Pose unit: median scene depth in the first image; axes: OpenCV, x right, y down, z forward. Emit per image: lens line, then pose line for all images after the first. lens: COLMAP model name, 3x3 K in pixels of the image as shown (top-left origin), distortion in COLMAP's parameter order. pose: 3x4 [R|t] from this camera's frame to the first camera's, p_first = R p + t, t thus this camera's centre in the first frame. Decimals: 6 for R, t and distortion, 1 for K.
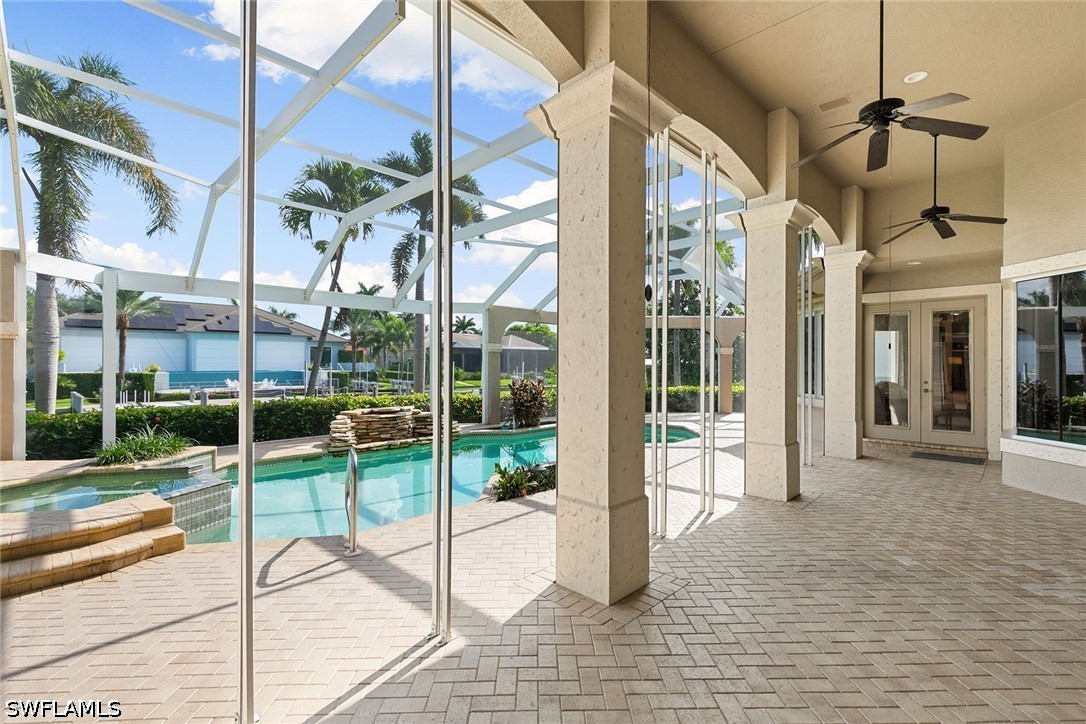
lens RADIAL K [[488.7, 0, 547.7], [0, 488.7, 362.1], [0, 0, 1]] dist [0.009760, -0.000949]
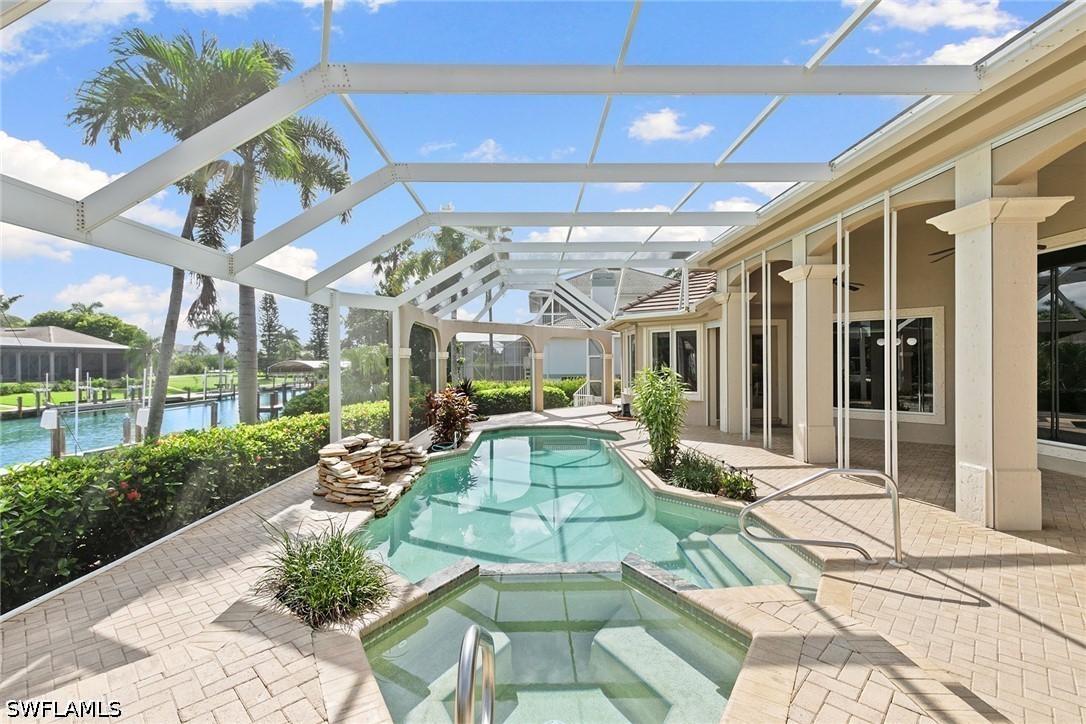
lens RADIAL K [[488.7, 0, 547.7], [0, 488.7, 362.1], [0, 0, 1]] dist [0.009760, -0.000949]
pose [[0.697884, -0.007660, 0.716170, -0.324824], [0.007168, 0.999967, 0.003711, -0.009469], [-0.716175, 0.002543, 0.697916, 0.156468]]
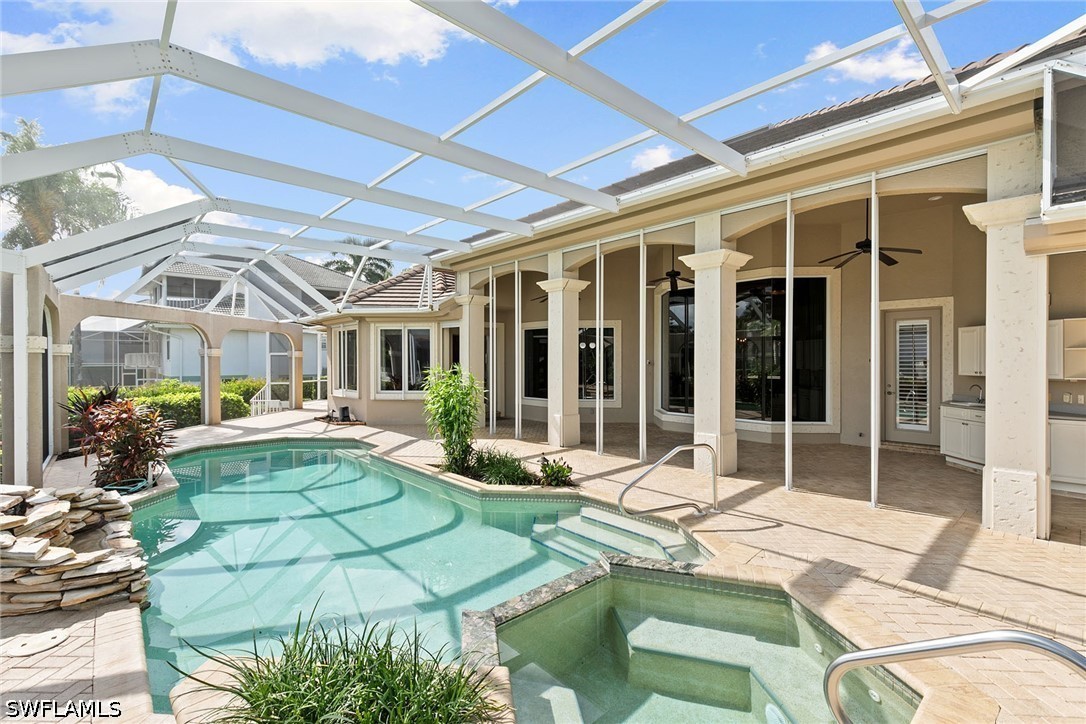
lens RADIAL K [[484.2, 0, 545.8], [0, 484.2, 359.8], [0, 0, 1]] dist [0.012924, -0.000228]
pose [[0.067039, -0.004003, 0.997742, -0.354530], [0.001042, 0.999992, 0.003942, -0.009590], [-0.997750, 0.000775, 0.067042, 0.271080]]
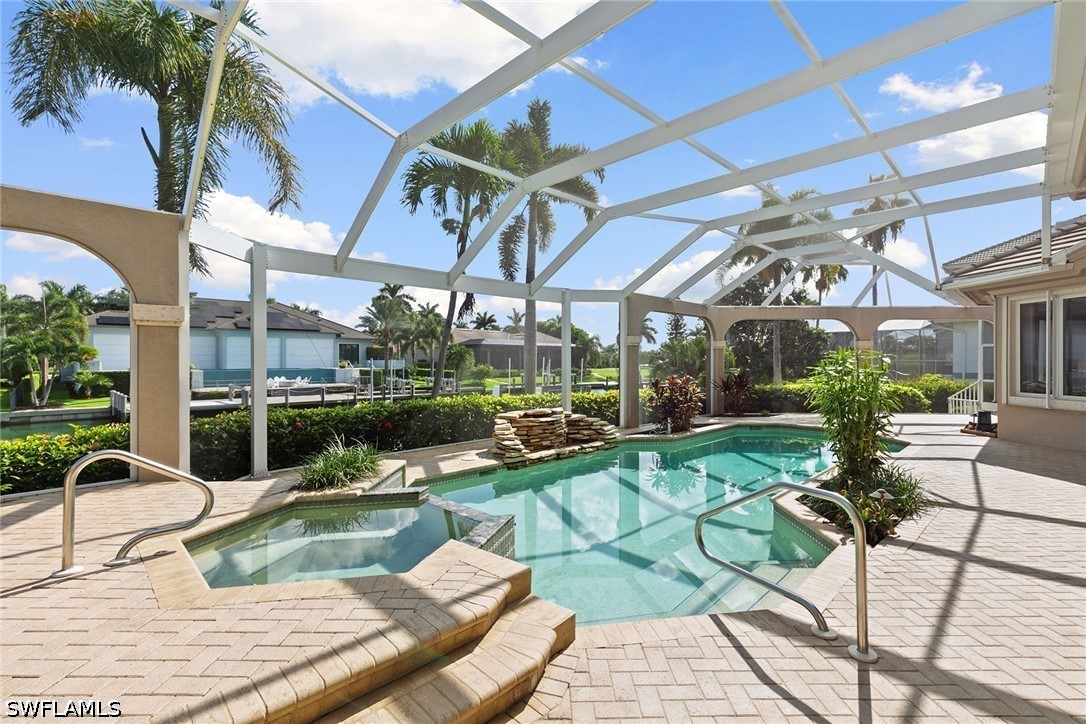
lens RADIAL K [[488.7, 0, 547.7], [0, 488.7, 362.1], [0, 0, 1]] dist [0.009760, -0.000949]
pose [[0.999880, -0.002712, -0.015227, -0.154571], [0.002800, 0.999980, 0.005744, 0.002077], [0.015211, -0.005786, 0.999868, 0.071059]]
